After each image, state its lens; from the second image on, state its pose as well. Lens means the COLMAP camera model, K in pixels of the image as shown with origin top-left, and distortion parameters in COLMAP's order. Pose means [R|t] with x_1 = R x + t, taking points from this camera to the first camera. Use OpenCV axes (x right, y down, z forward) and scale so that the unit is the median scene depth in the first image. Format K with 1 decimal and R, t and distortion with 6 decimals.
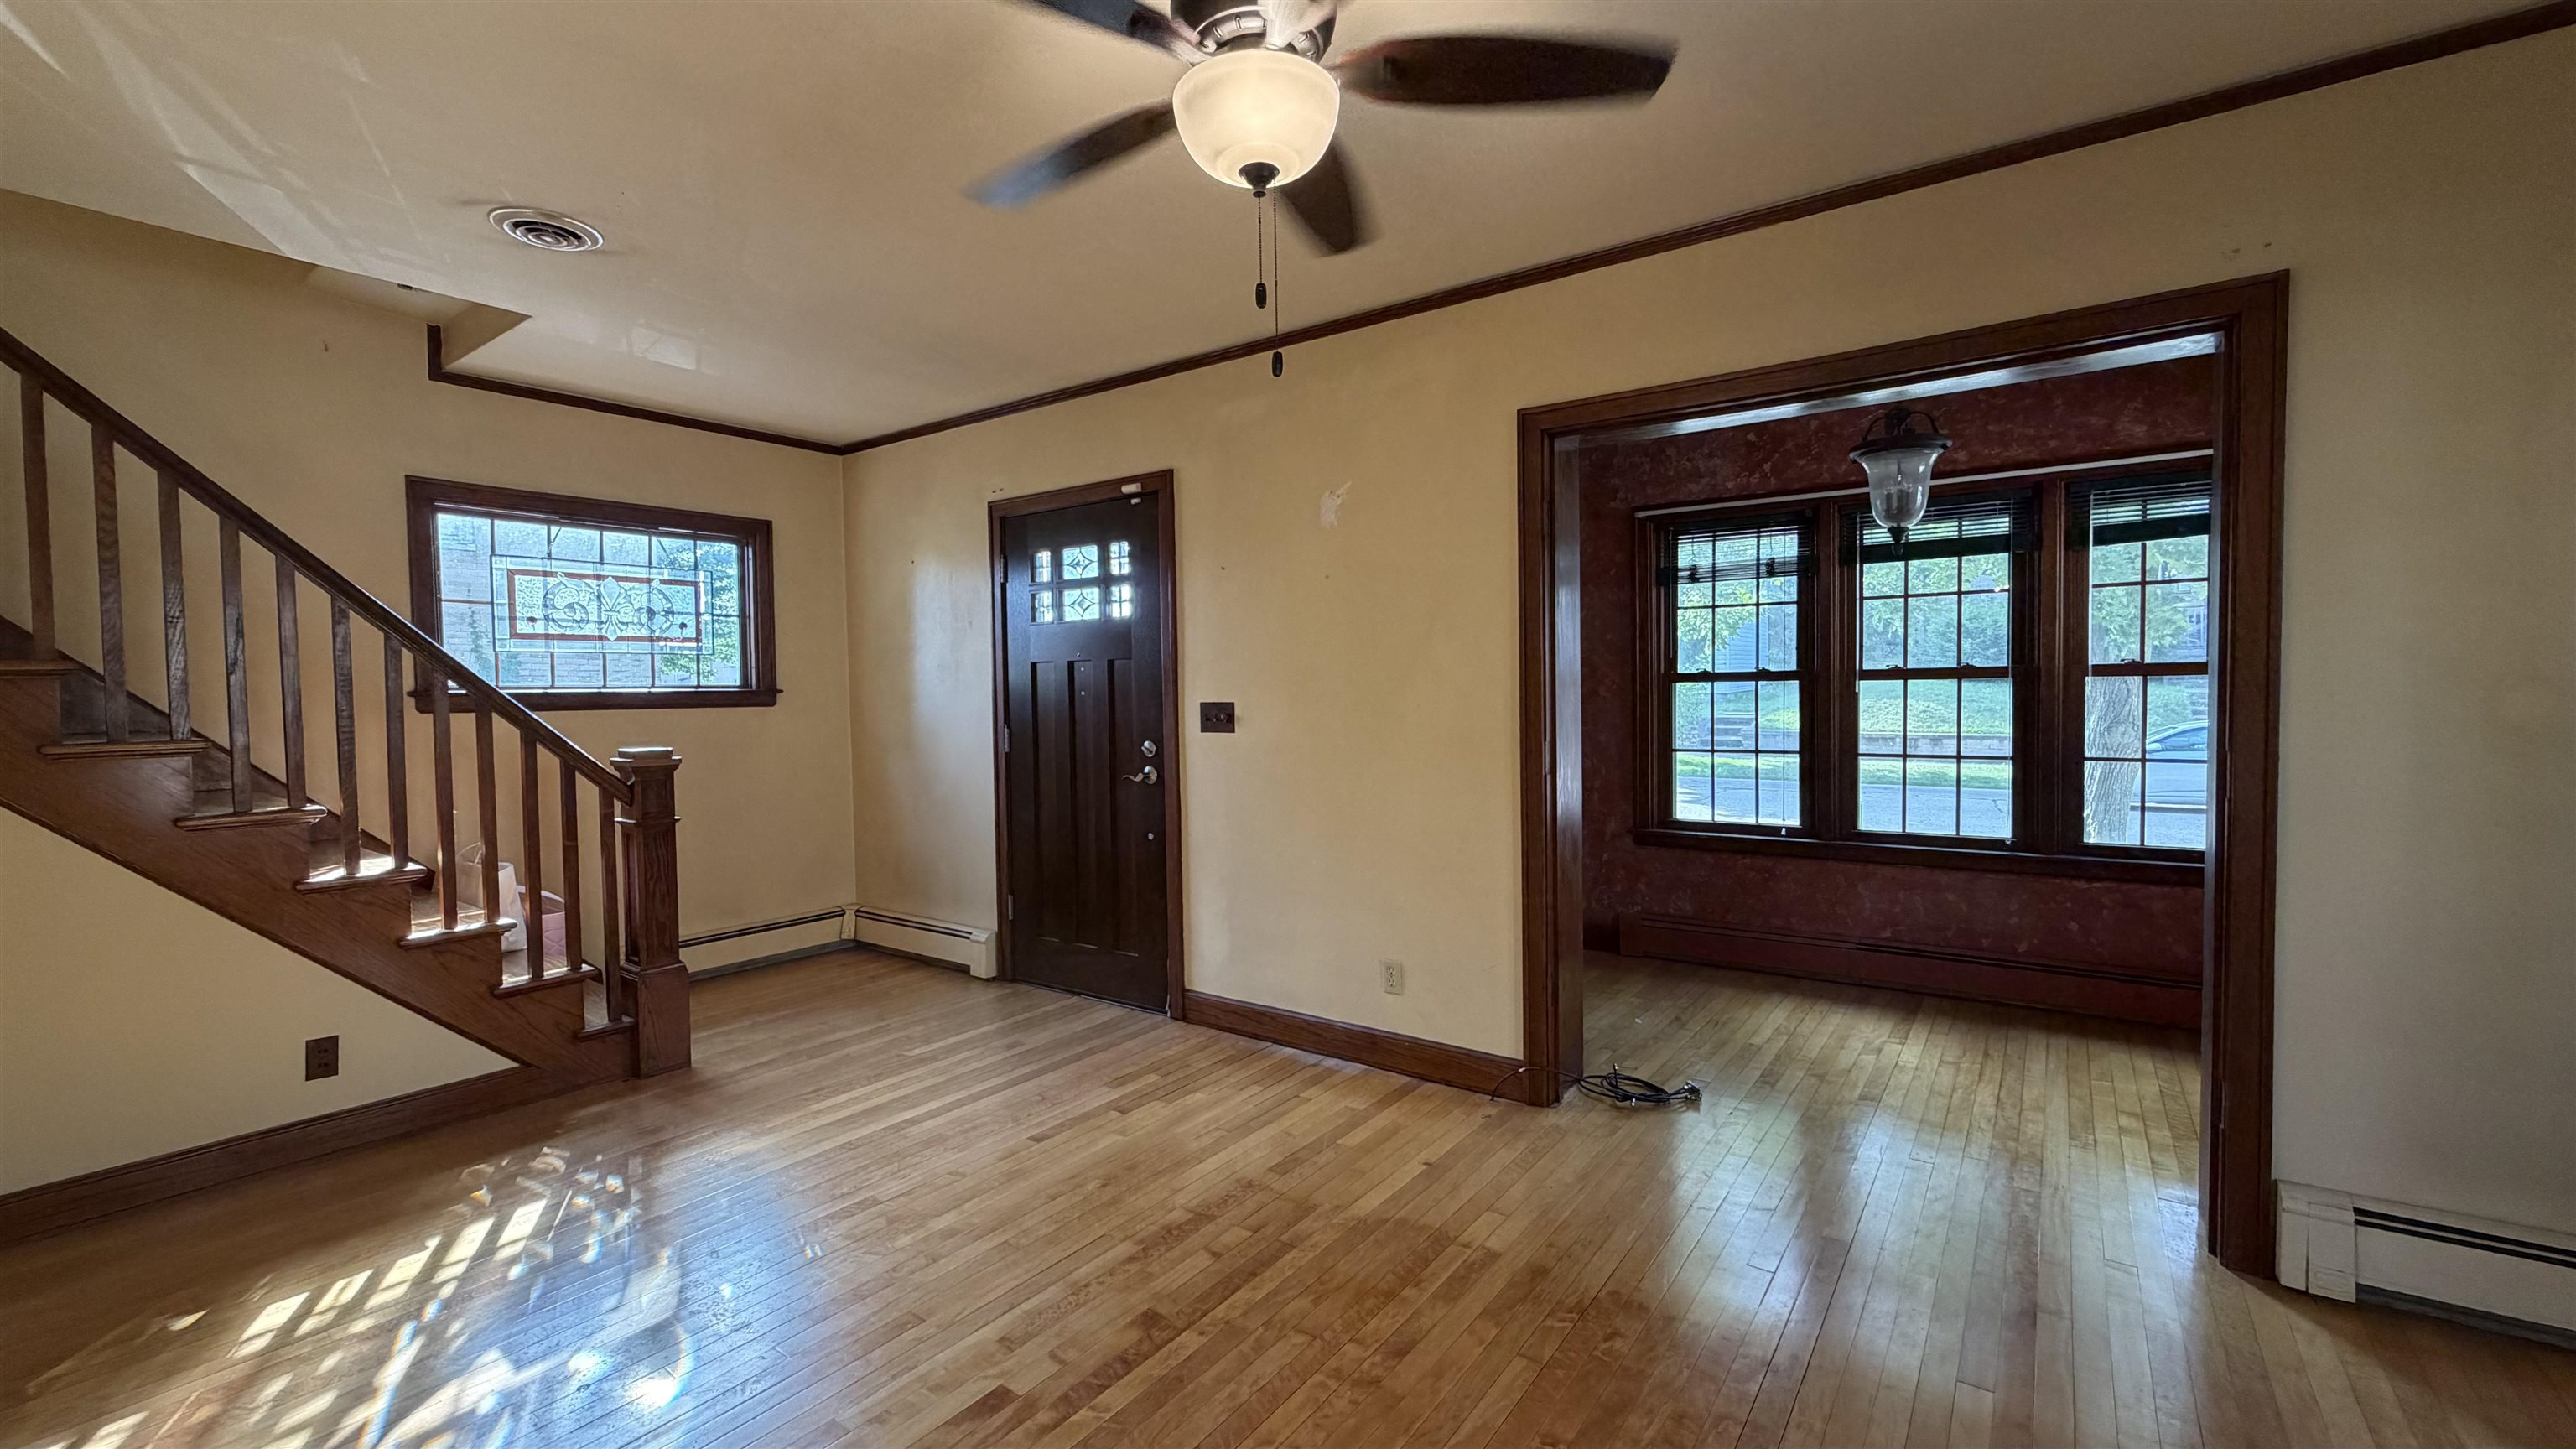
lens RADIAL K [[1029.5, 0, 1289.4], [0, 1029.5, 723.8], [0, 0, 1]] dist [0.000474, -0.000133]
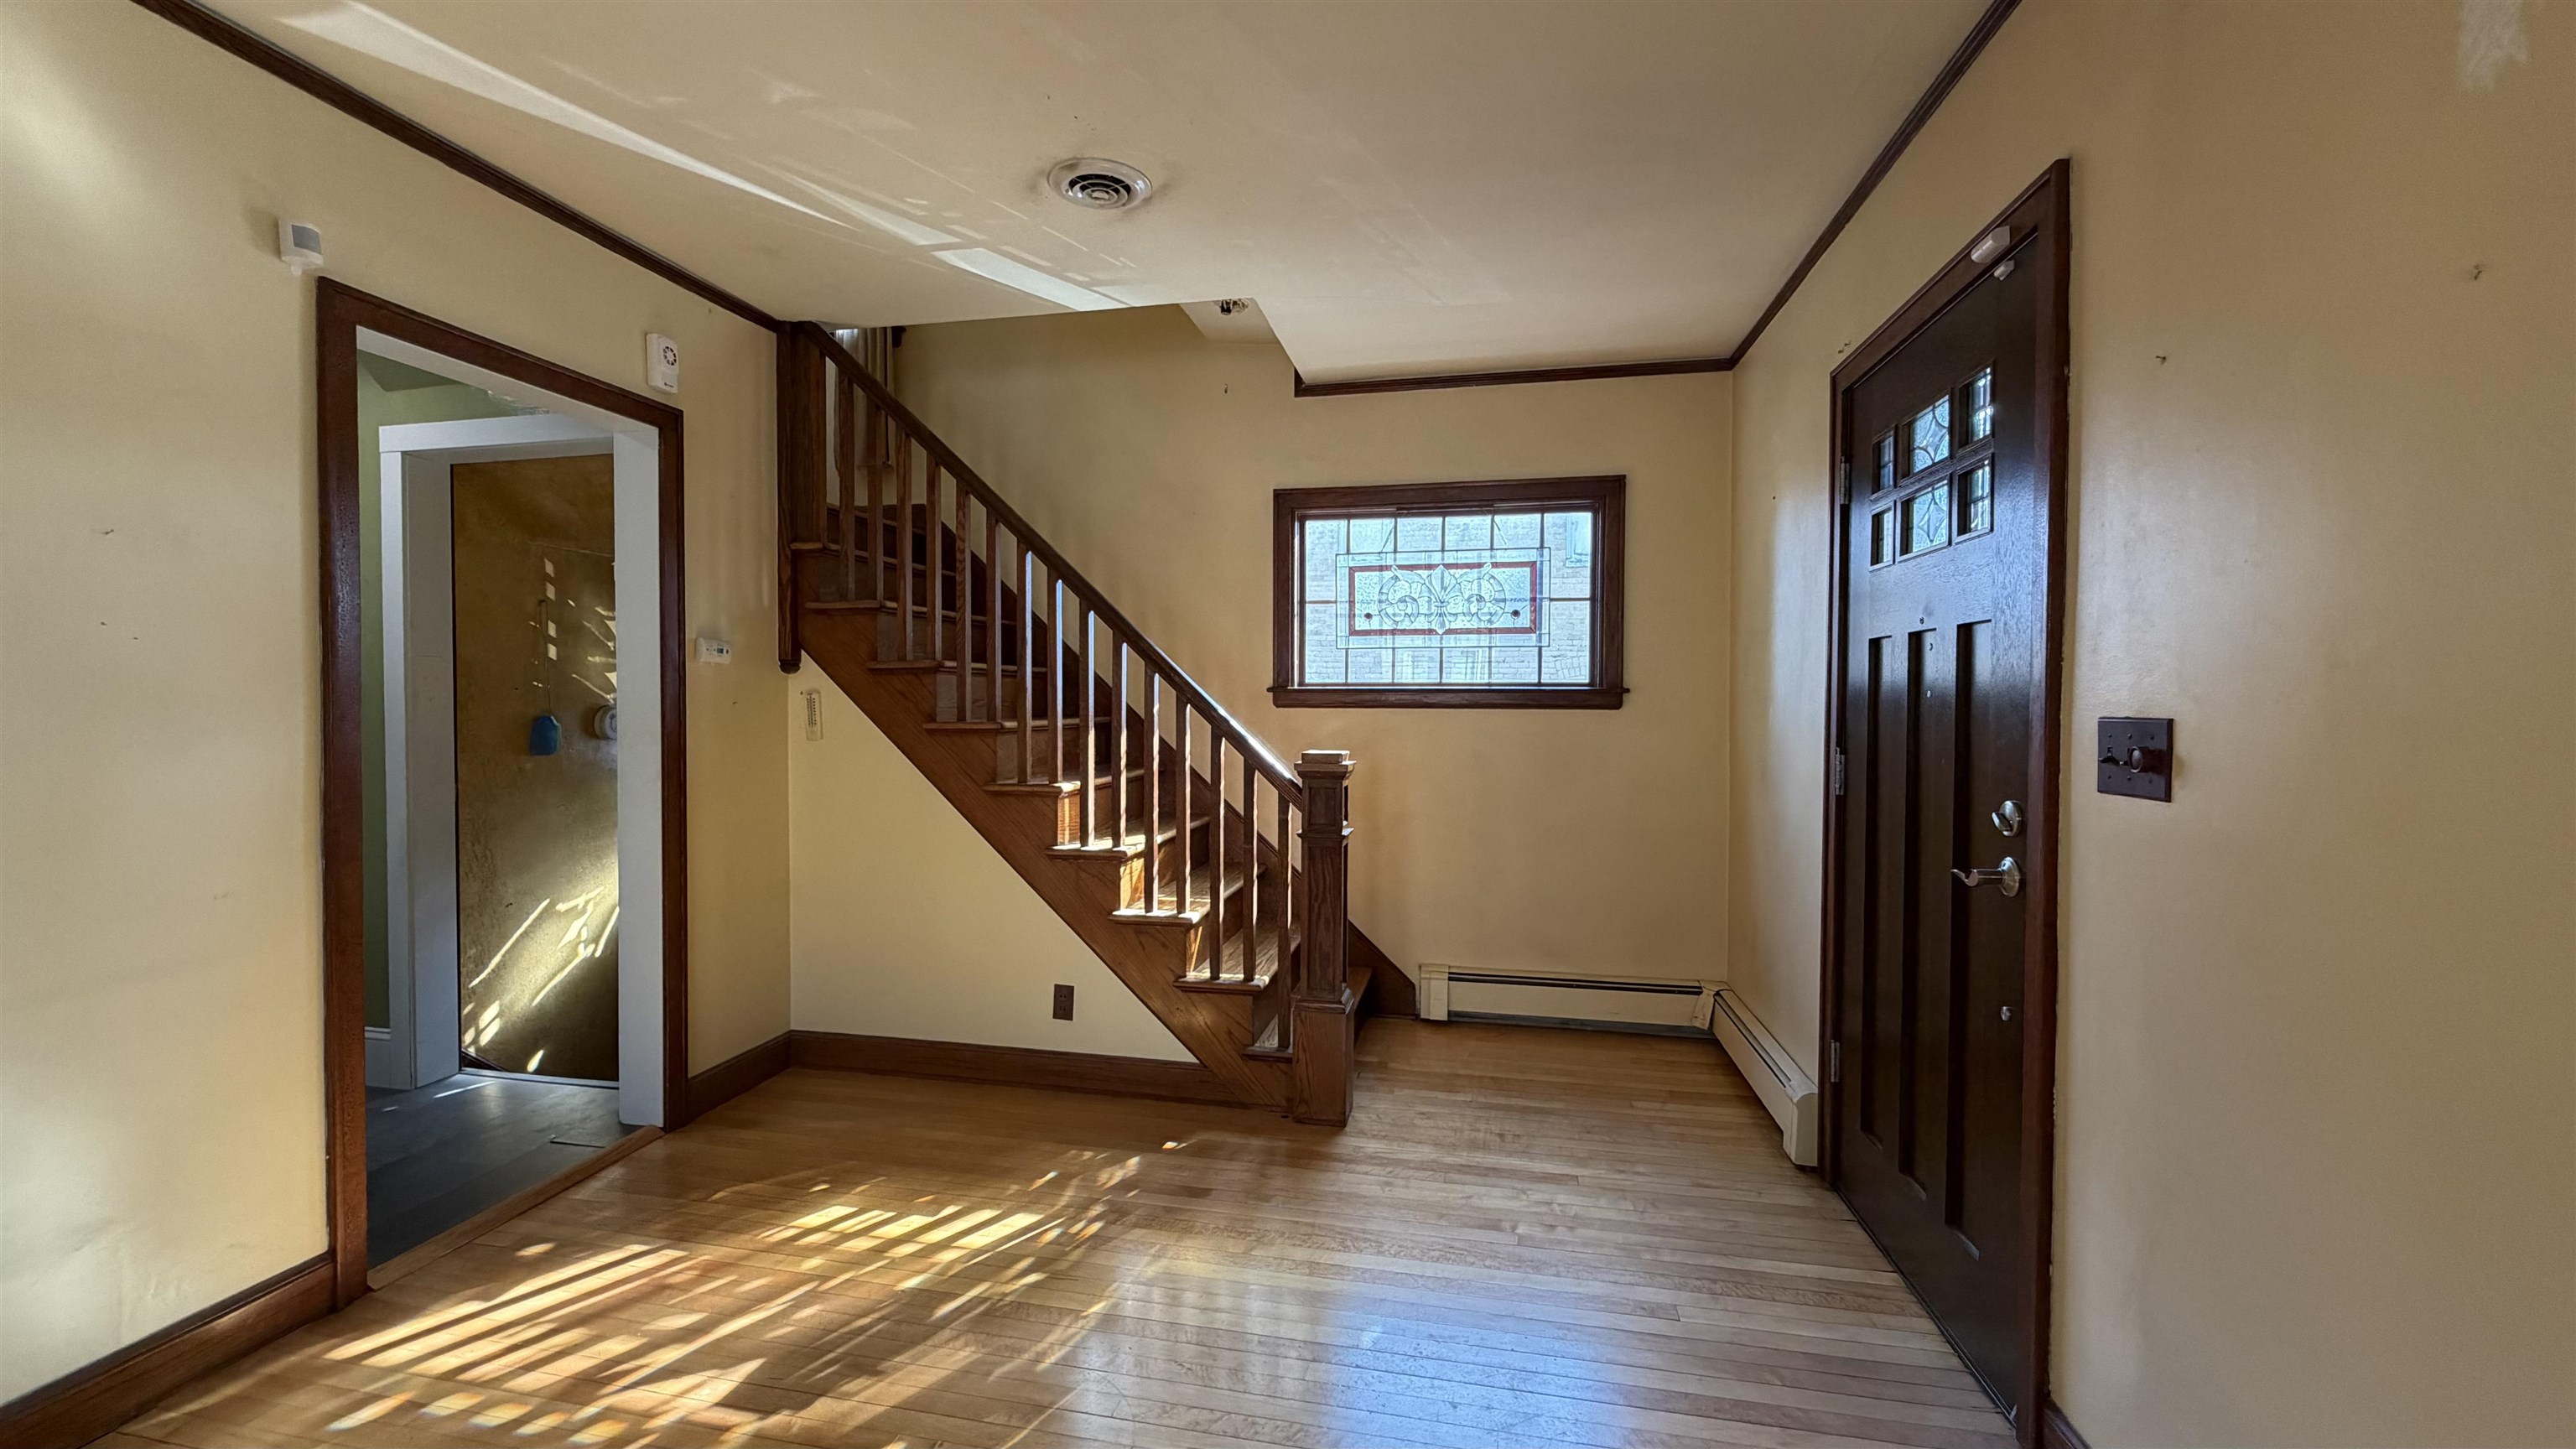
lens RADIAL K [[1029.5, 0, 1281.0], [0, 1029.5, 727.1], [0, 0, 1]] dist [0.000474, -0.000133]
pose [[0.403849, 0.036614, -0.914093, 0.150434], [-0.039887, 0.998953, 0.022391, -0.013448], [0.913956, 0.027418, 0.404886, 0.554553]]
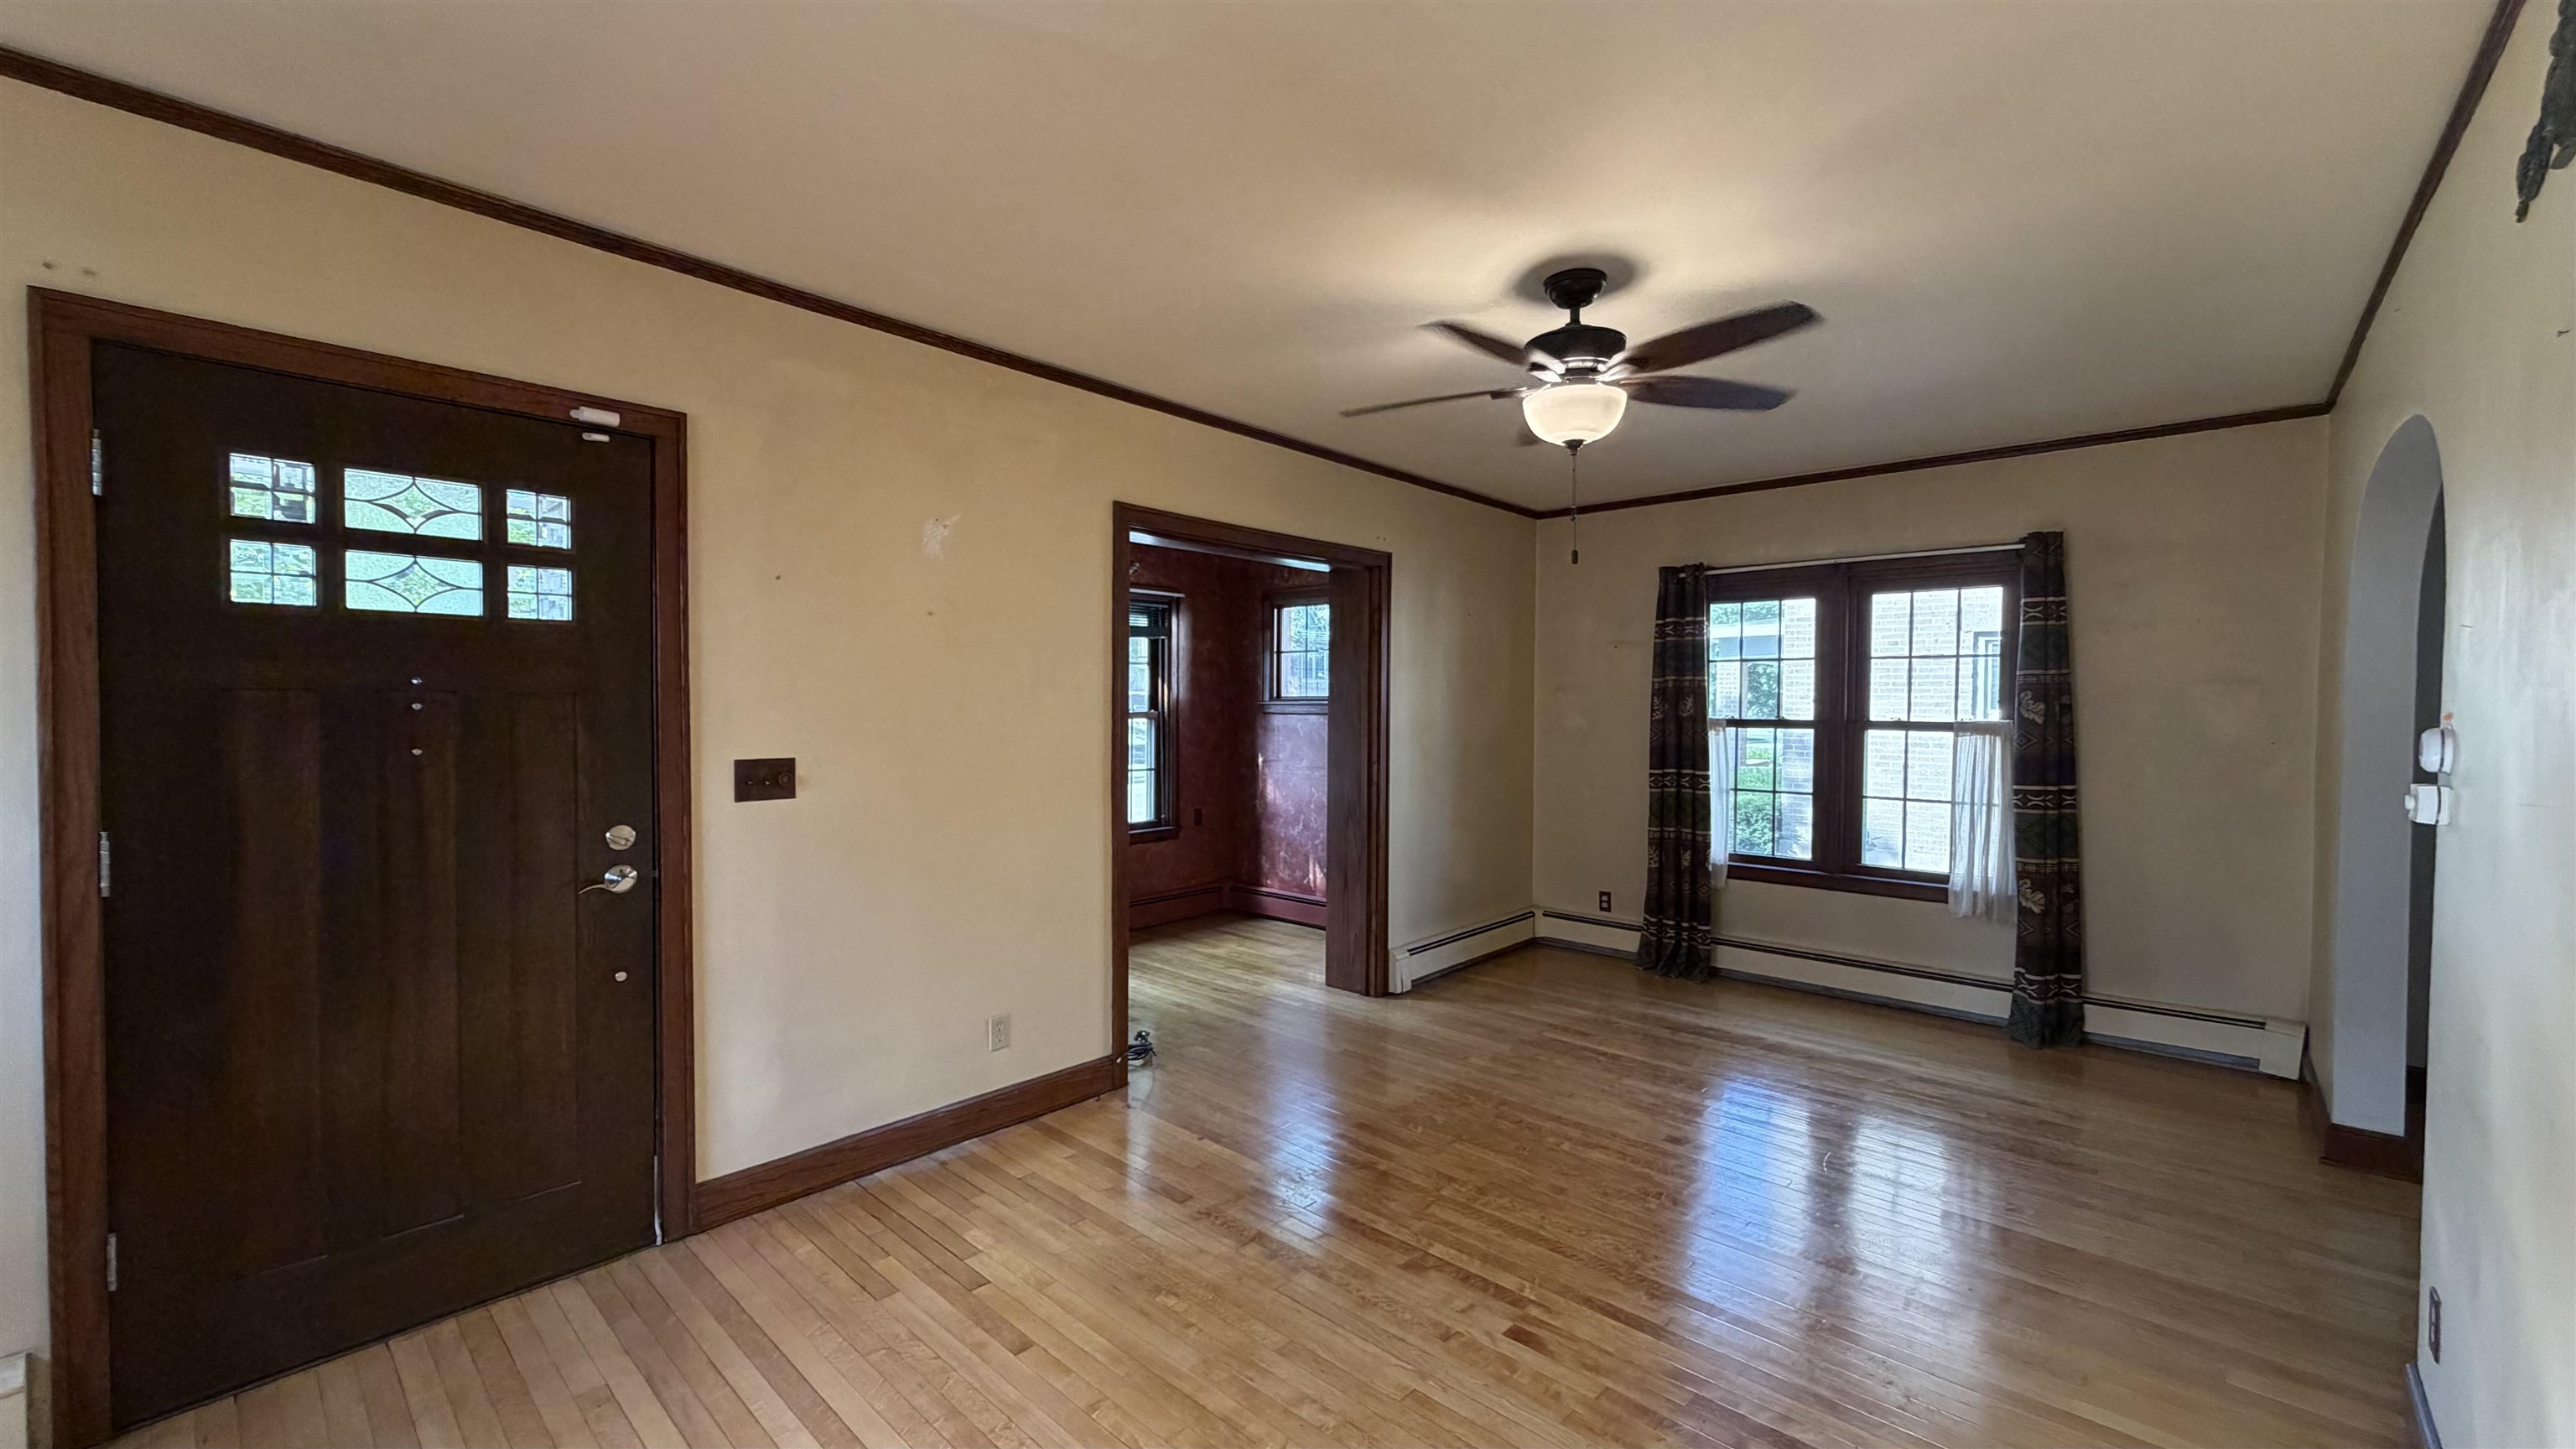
lens RADIAL K [[1029.5, 0, 1279.8], [0, 1029.5, 727.6], [0, 0, 1]] dist [0.000474, -0.000133]
pose [[0.118200, -0.013964, 0.992892, -0.748722], [0.022363, 0.999685, 0.011398, -0.043368], [-0.992738, 0.020857, 0.118475, 0.550793]]
